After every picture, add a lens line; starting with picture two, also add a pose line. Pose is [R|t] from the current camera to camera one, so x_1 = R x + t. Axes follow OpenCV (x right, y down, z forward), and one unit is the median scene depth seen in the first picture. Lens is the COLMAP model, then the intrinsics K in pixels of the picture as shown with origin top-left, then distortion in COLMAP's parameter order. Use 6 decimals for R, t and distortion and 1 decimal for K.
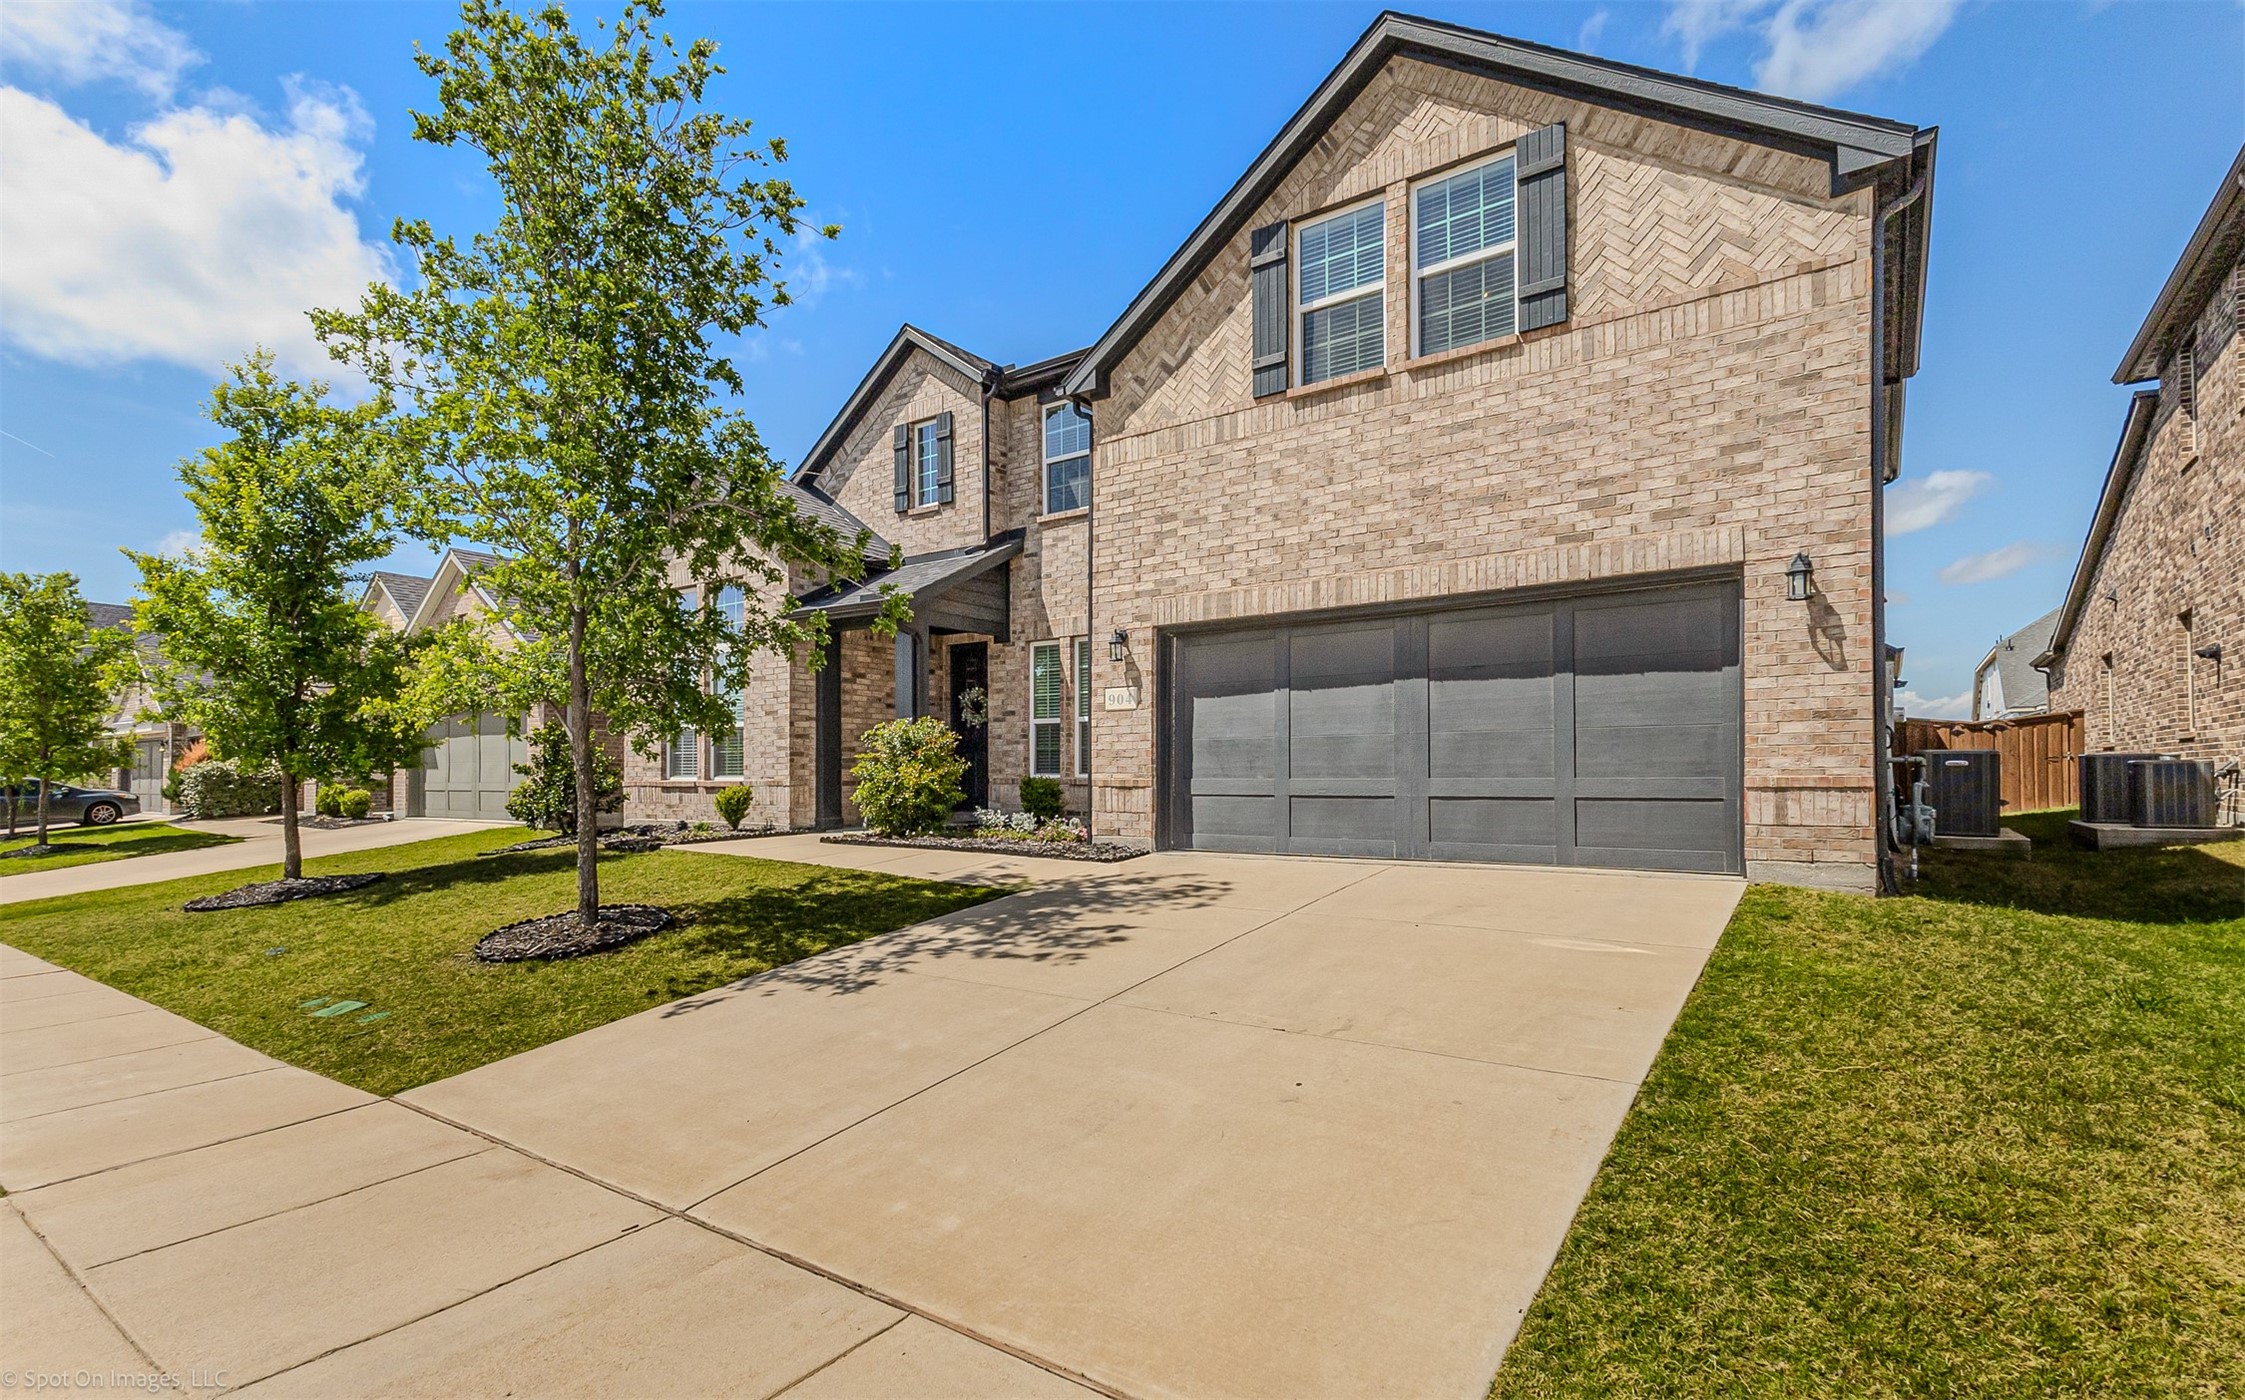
lens RADIAL K [[1059.4, 0, 1111.6], [0, 1059.4, 774.4], [0, 0, 1]] dist [0.029223, 0.000188]
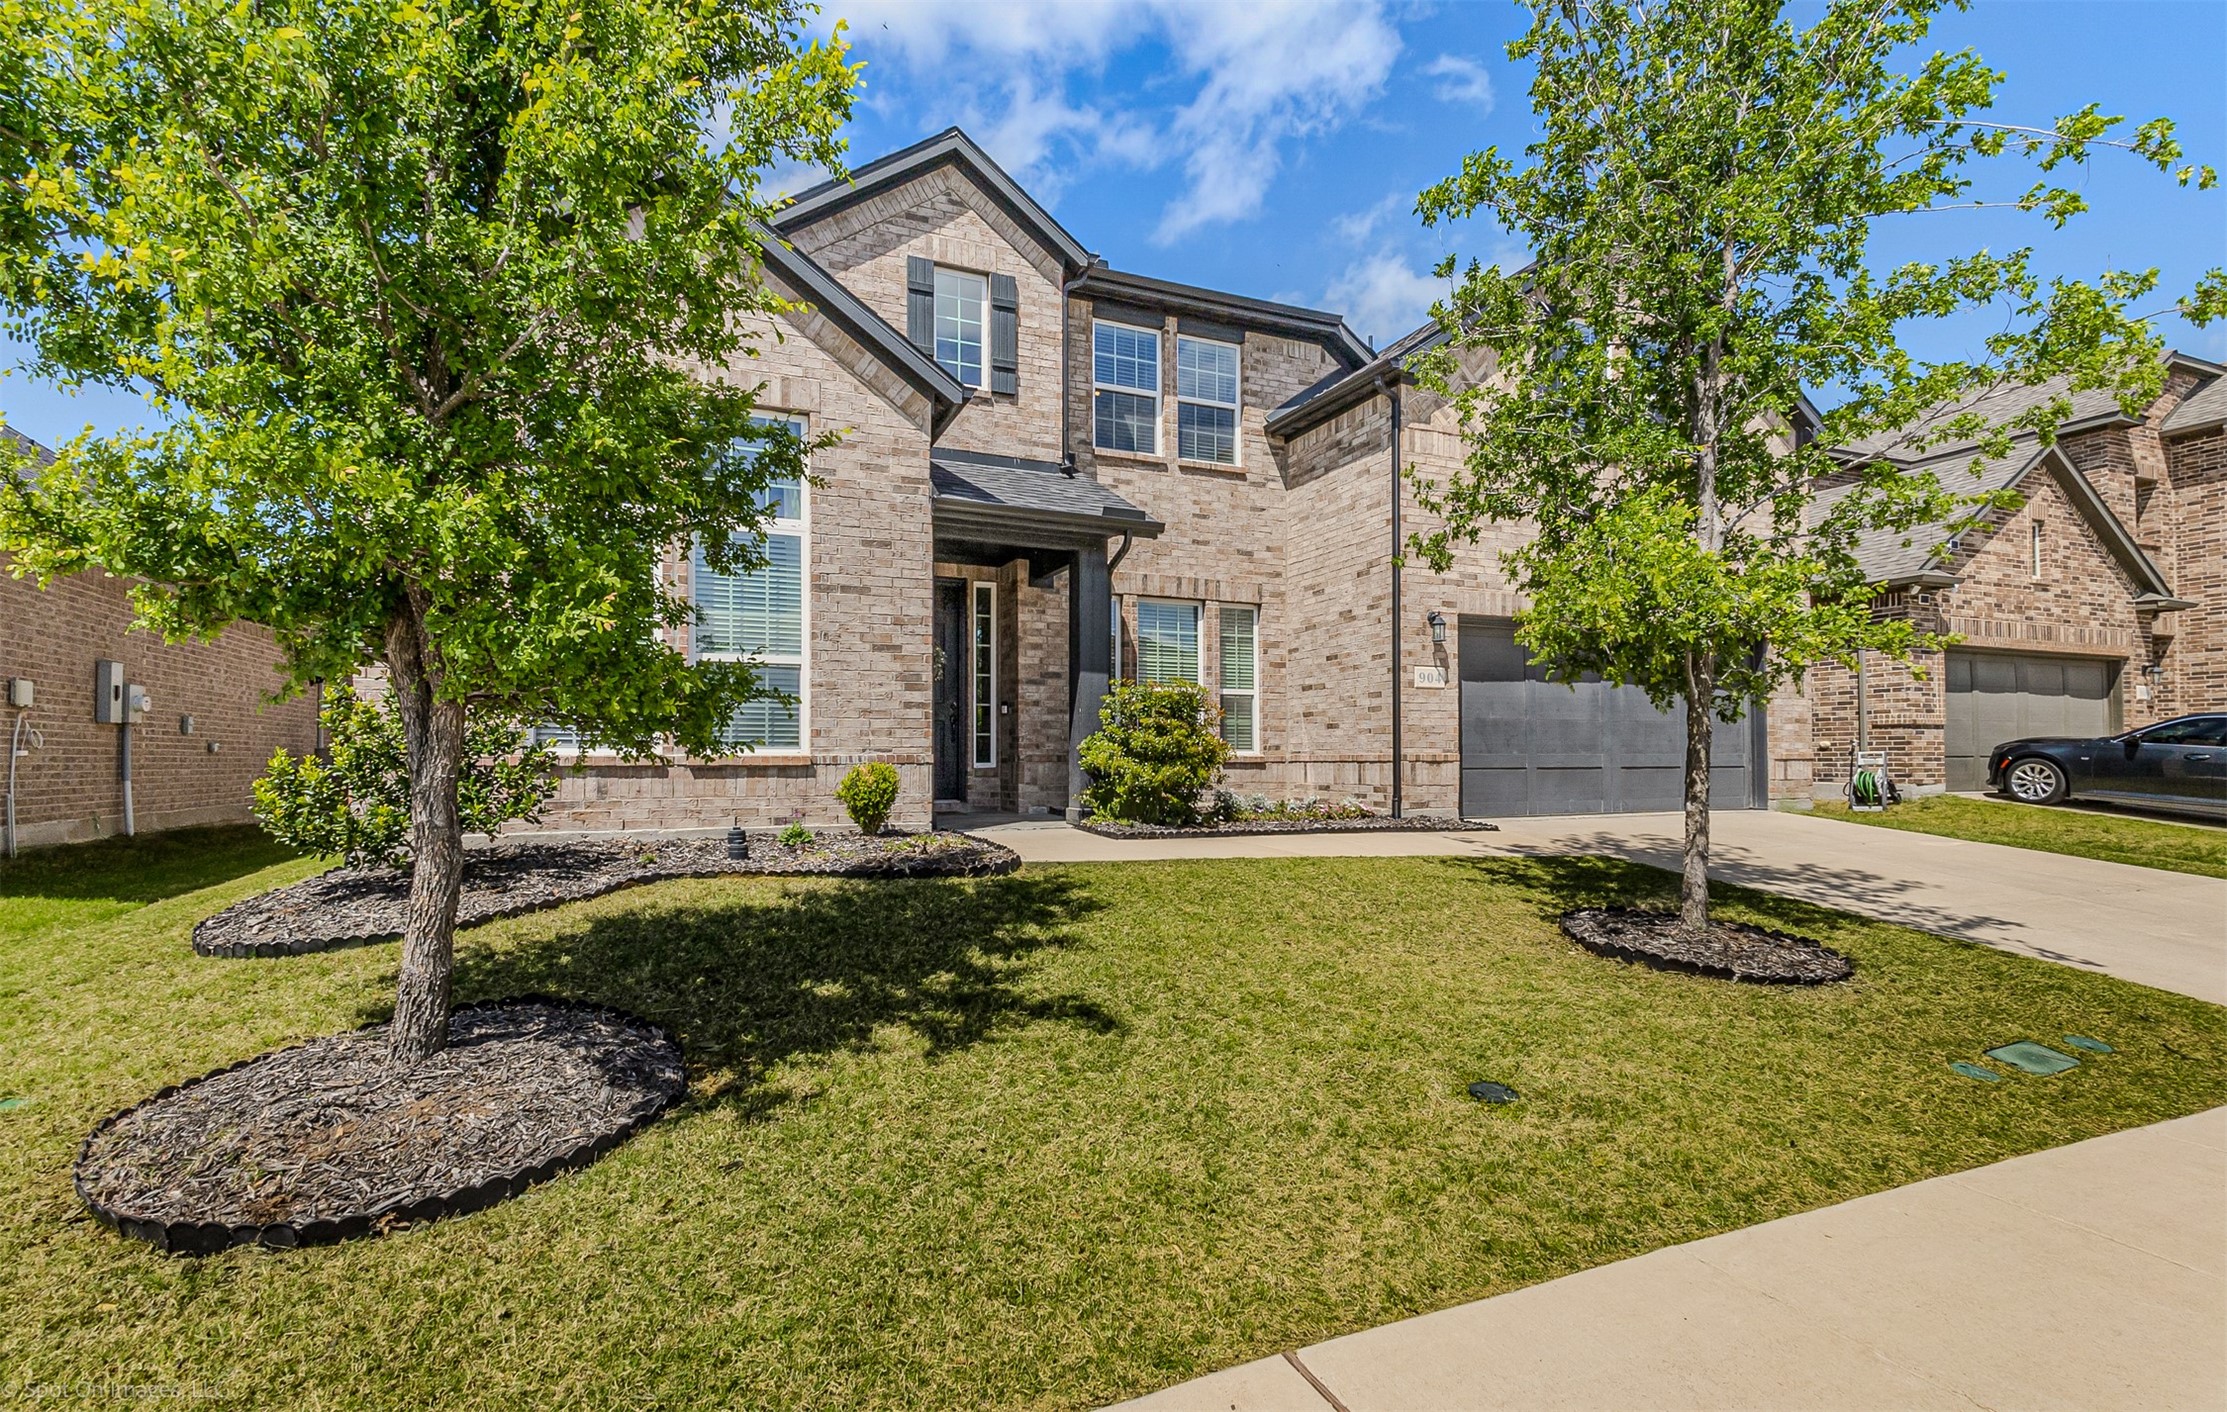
lens RADIAL K [[1050.9, 0, 1115.9], [0, 1050.9, 747.3], [0, 0, 1]] dist [0.029223, 0.000188]
pose [[0.495733, 0.010506, 0.868411, -1.248525], [-0.002691, 0.999941, -0.010561, 0.011654], [-0.868471, 0.002899, 0.495732, 0.893559]]
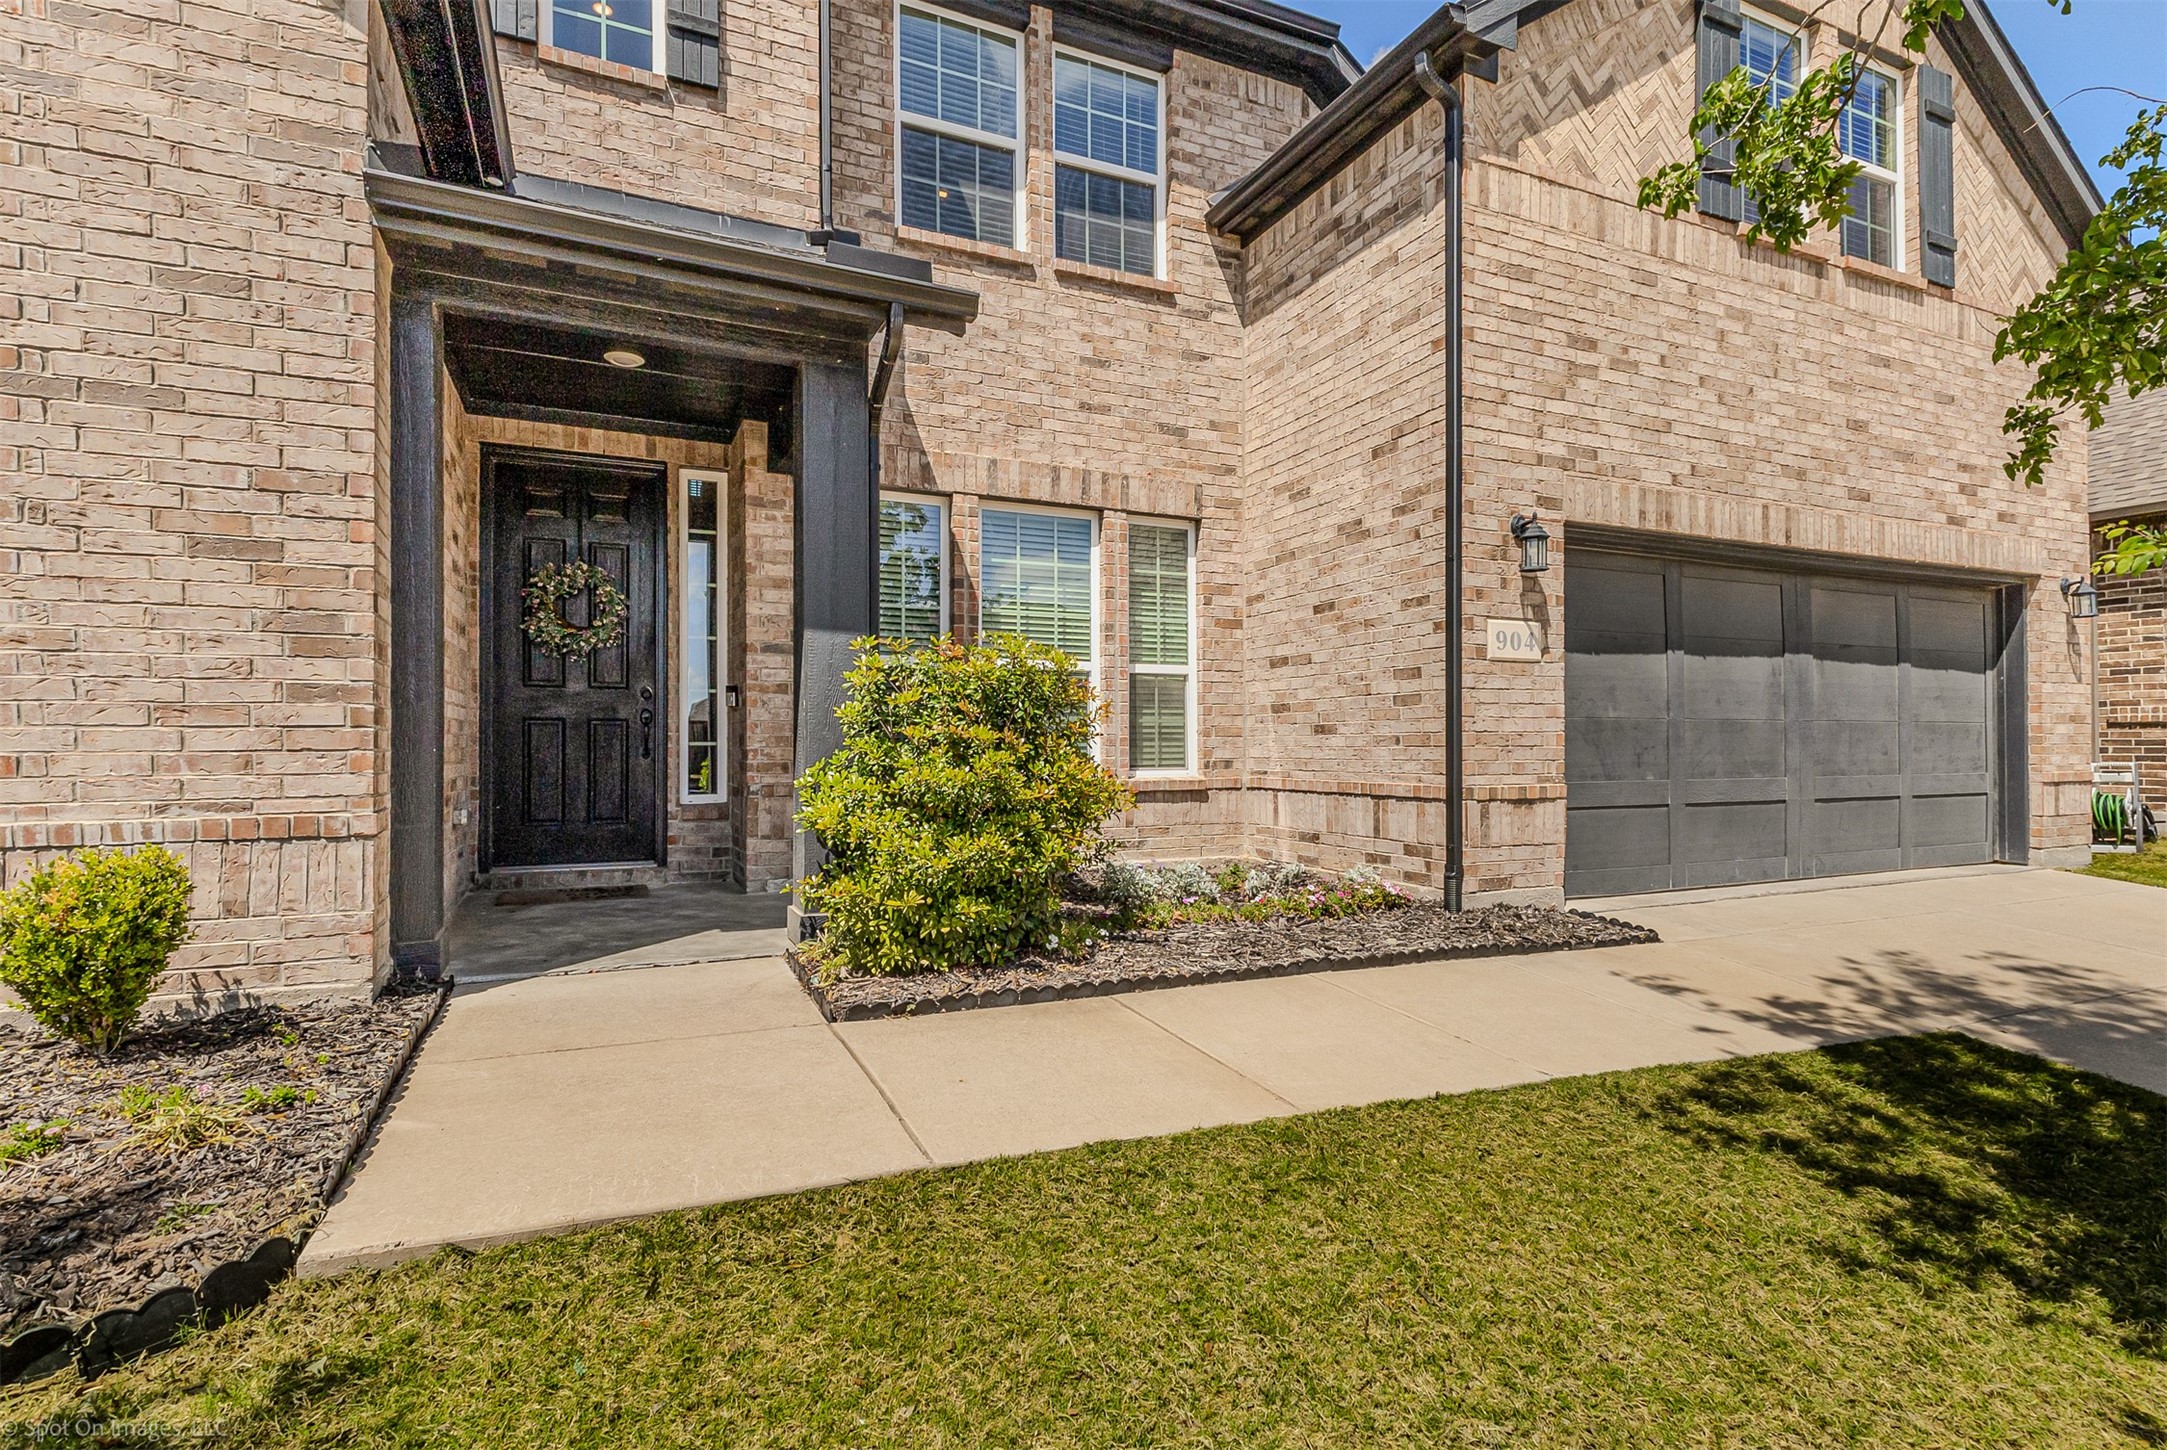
lens RADIAL K [[1059.7, 0, 1082.2], [0, 1059.7, 742.9], [0, 0, 1]] dist [0.009738, -0.001973]
pose [[0.486664, 0.001987, 0.873587, -0.693576], [-0.003619, 0.999993, -0.000258, -0.020186], [-0.873582, -0.003036, 0.486668, 1.101397]]
